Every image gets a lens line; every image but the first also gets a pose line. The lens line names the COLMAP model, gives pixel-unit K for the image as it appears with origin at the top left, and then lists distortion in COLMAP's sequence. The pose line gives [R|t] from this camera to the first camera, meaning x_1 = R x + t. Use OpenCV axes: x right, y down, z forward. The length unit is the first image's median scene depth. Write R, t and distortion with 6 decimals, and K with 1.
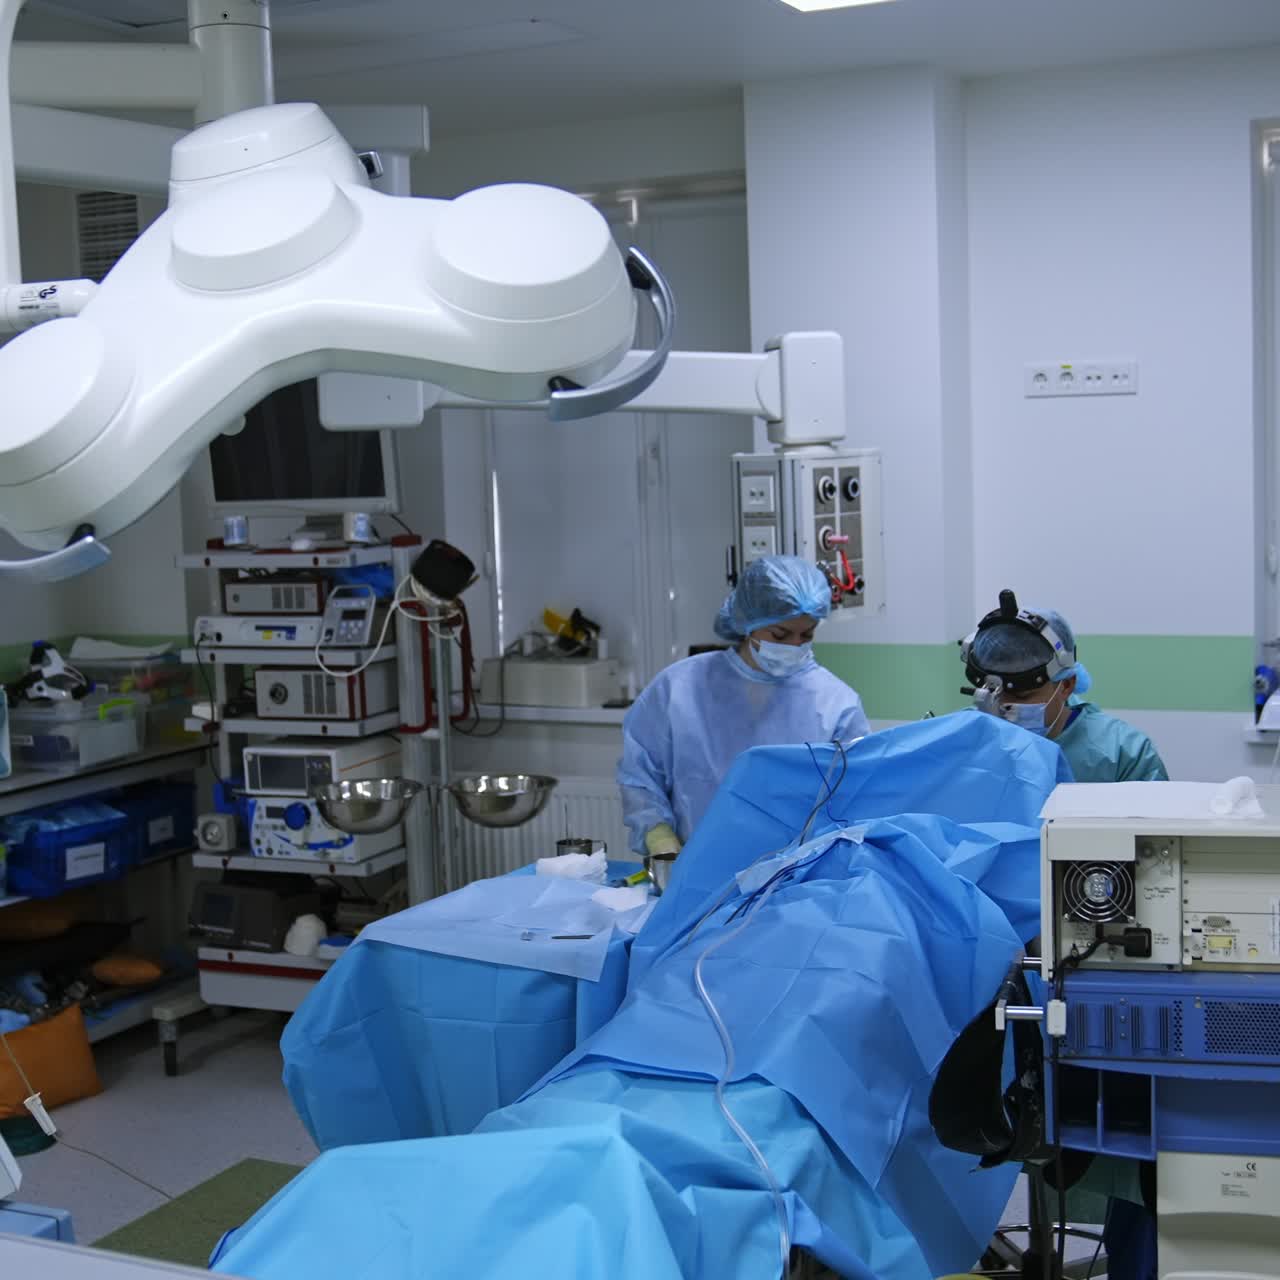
lens RADIAL K [[1980.7, 0, 640.0], [0, 1980.7, 640.0], [0, 0, 1]] dist [-0.043075, -0.004467]
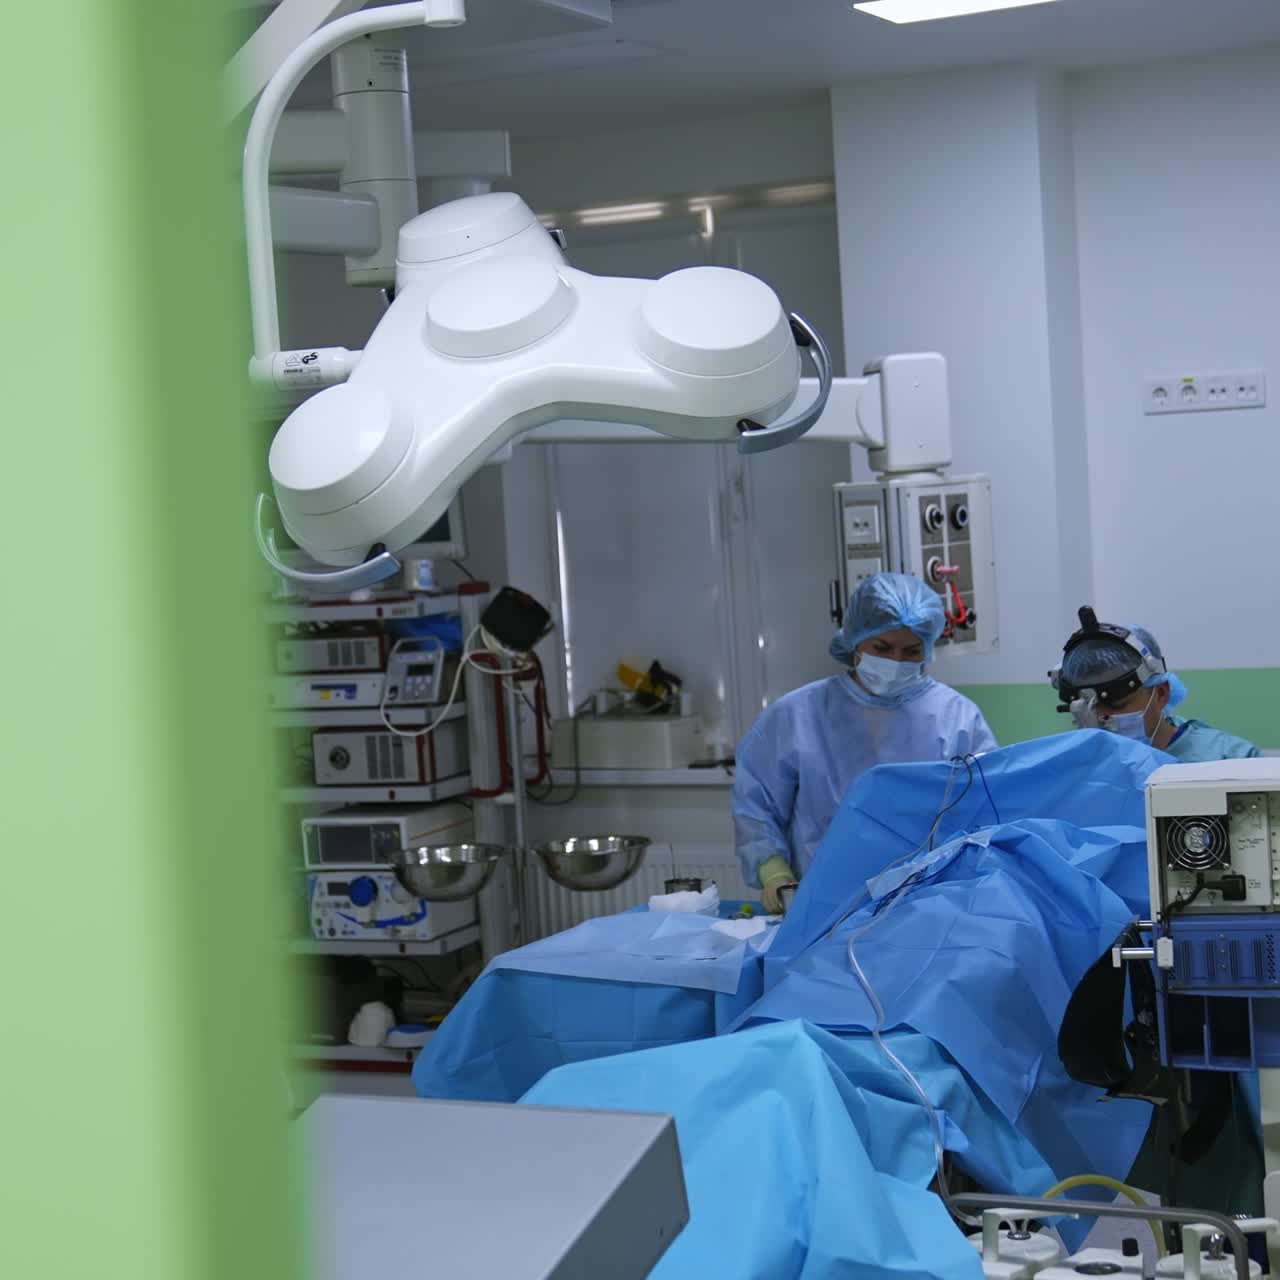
lens RADIAL K [[2709.1, 0, 640.0], [0, 2709.1, 640.0], [0, 0, 1]] dist [0.088242, -0.131345]
pose [[0.999647, -0.026158, -0.004721, -0.042105], [0.025945, 0.998835, -0.040695, 0.031693], [0.005780, 0.040558, 0.999160, -0.299472]]
